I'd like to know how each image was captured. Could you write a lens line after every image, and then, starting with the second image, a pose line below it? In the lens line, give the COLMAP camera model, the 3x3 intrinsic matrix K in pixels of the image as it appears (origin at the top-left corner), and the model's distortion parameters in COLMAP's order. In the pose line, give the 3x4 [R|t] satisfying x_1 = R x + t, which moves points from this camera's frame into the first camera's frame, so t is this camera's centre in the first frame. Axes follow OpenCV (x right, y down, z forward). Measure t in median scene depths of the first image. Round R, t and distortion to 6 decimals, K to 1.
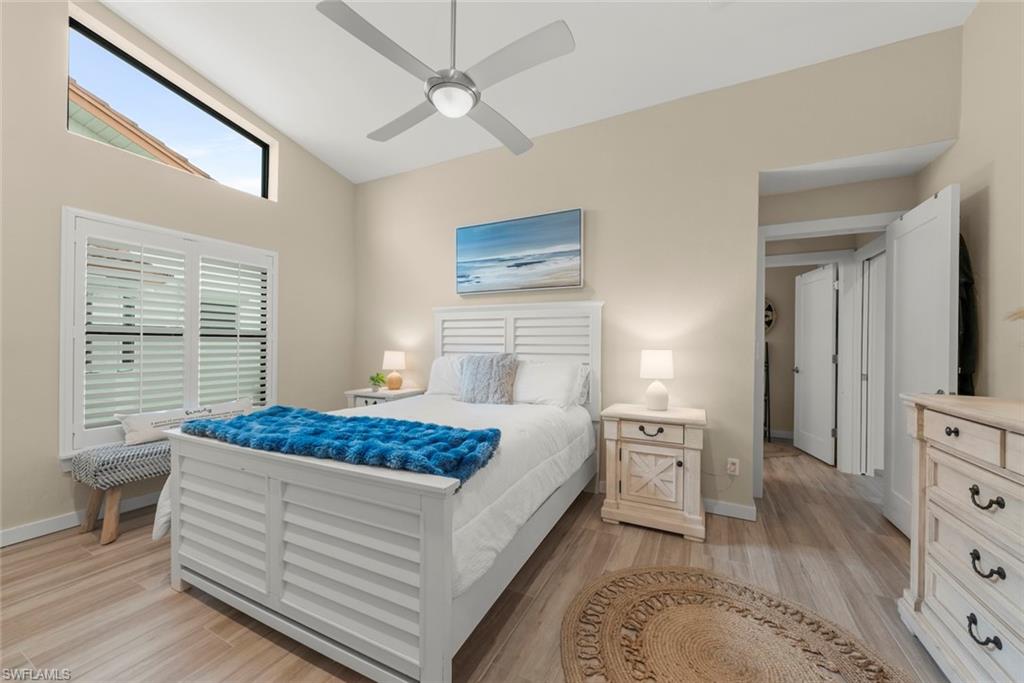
lens RADIAL K [[379.2, 0, 518.7], [0, 379.2, 344.9], [0, 0, 1]] dist [-0.000668, -0.000007]
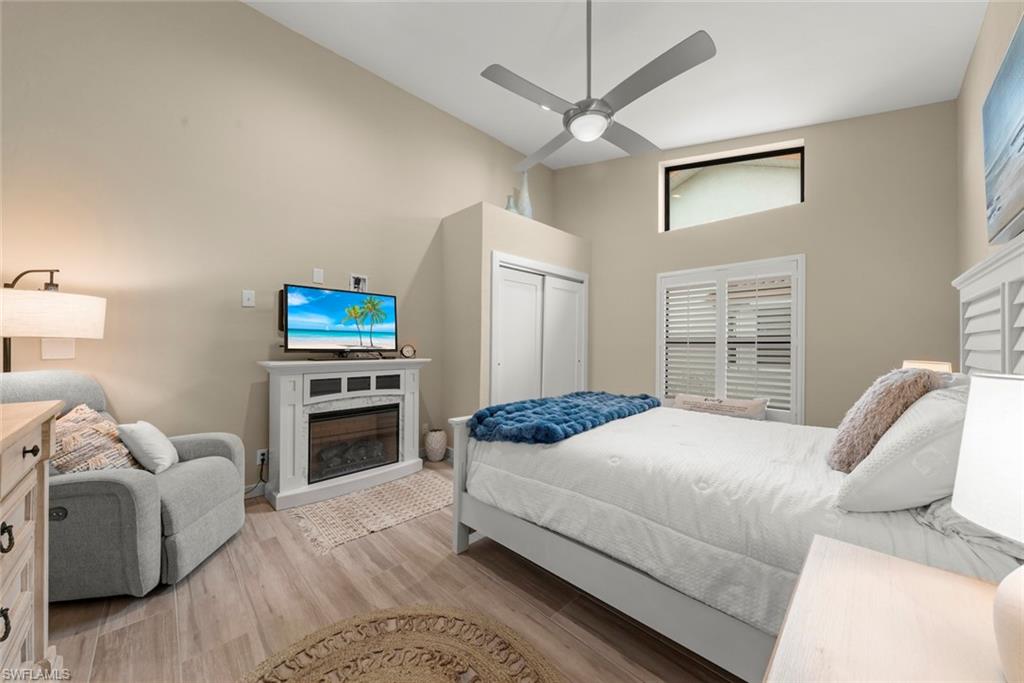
lens RADIAL K [[362.9, 0, 513.4], [0, 362.9, 346.5], [0, 0, 1]] dist [-0.001128, -0.000033]
pose [[-0.313058, -0.009904, -0.949682, 0.550408], [-0.013097, 0.999896, -0.006111, 0.004780], [0.949644, 0.010525, -0.313155, 0.708610]]
